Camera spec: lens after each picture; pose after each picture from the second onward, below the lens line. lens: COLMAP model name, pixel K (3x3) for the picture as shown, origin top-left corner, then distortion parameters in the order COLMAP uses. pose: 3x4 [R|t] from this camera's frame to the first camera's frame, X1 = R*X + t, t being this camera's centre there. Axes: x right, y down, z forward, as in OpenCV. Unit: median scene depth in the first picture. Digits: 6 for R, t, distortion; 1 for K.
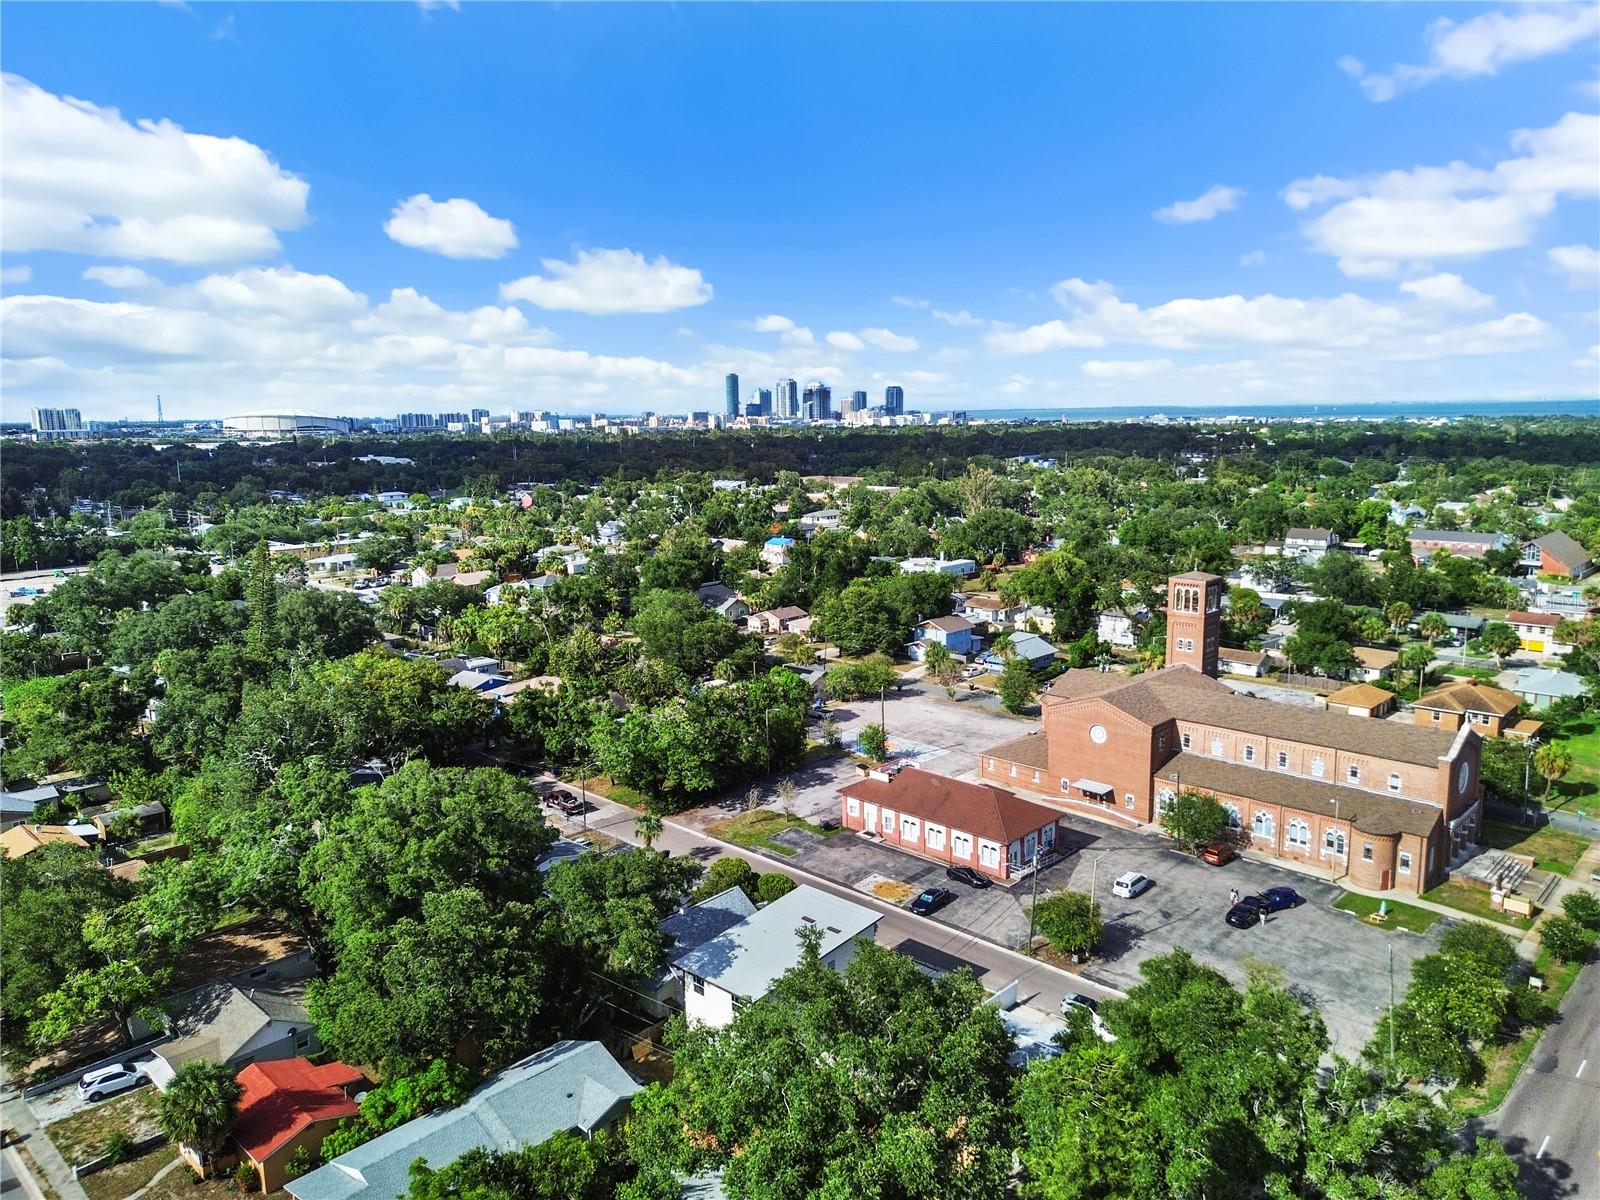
lens RADIAL K [[1134.1, 0, 803.4], [0, 1134.1, 595.1], [0, 0, 1]] dist [0.075557, -0.089694]
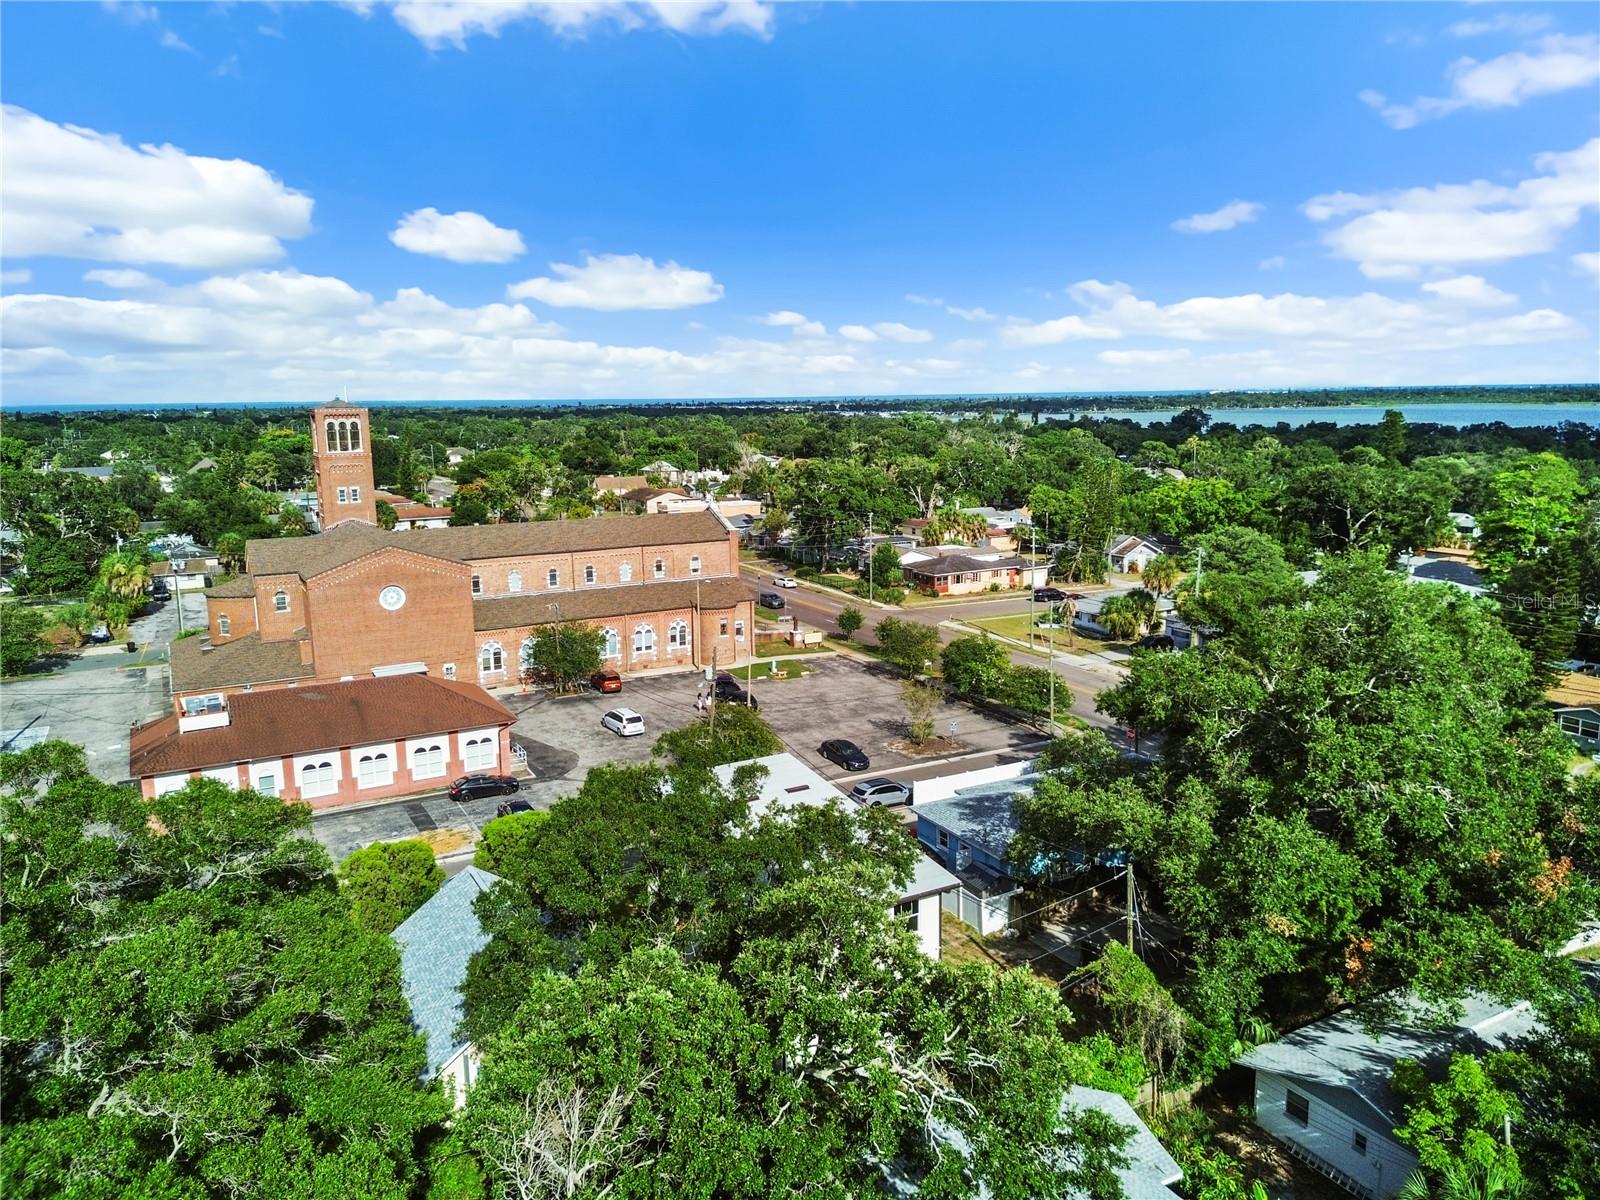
lens RADIAL K [[1134.1, 0, 803.4], [0, 1134.1, 595.1], [0, 0, 1]] dist [0.075557, -0.089694]
pose [[0.295002, -0.156186, 0.942645, -0.370672], [0.163954, 0.980192, 0.111098, 0.086267], [-0.941325, 0.121777, 0.314766, 0.551743]]
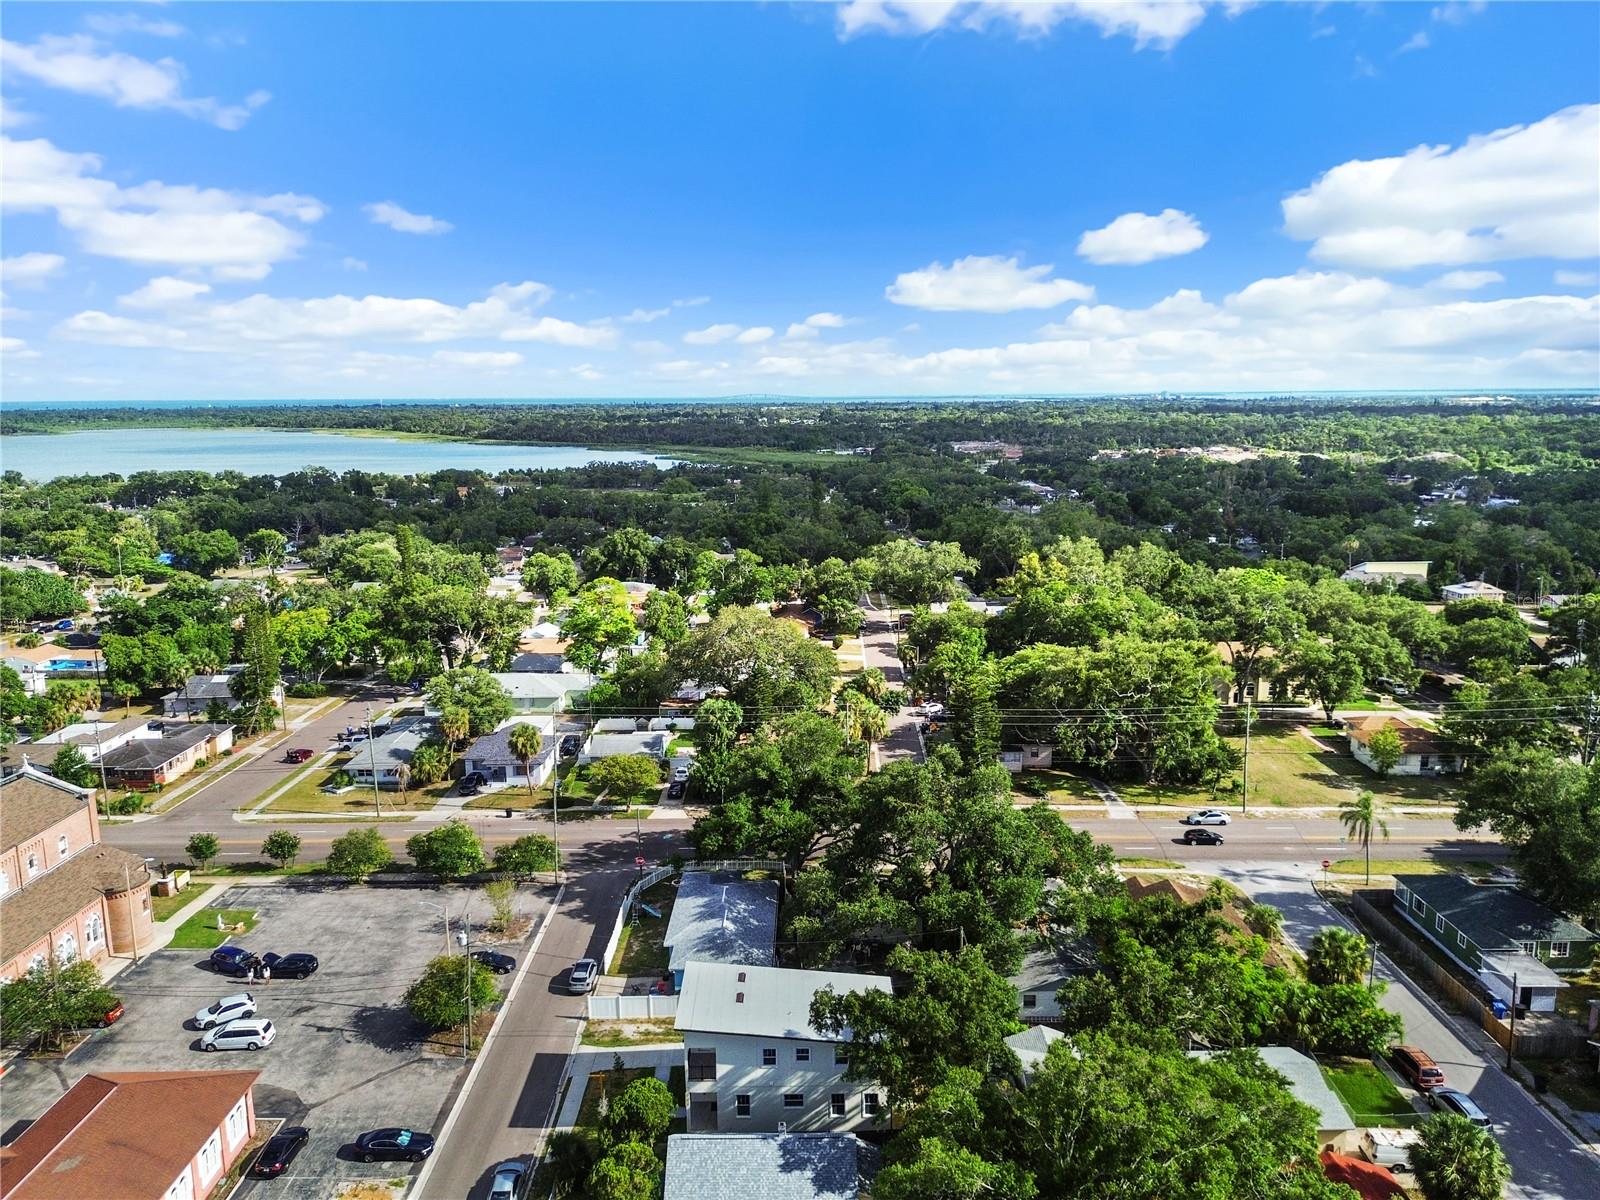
lens RADIAL K [[1140.3, 0, 802.8], [0, 1140.3, 599.2], [0, 0, 1]] dist [0.046164, -0.042015]
pose [[-0.688690, -0.109184, 0.716788, -0.431100], [0.135785, 0.951684, 0.275428, -0.161631], [-0.712228, 0.287014, -0.640589, 1.017604]]
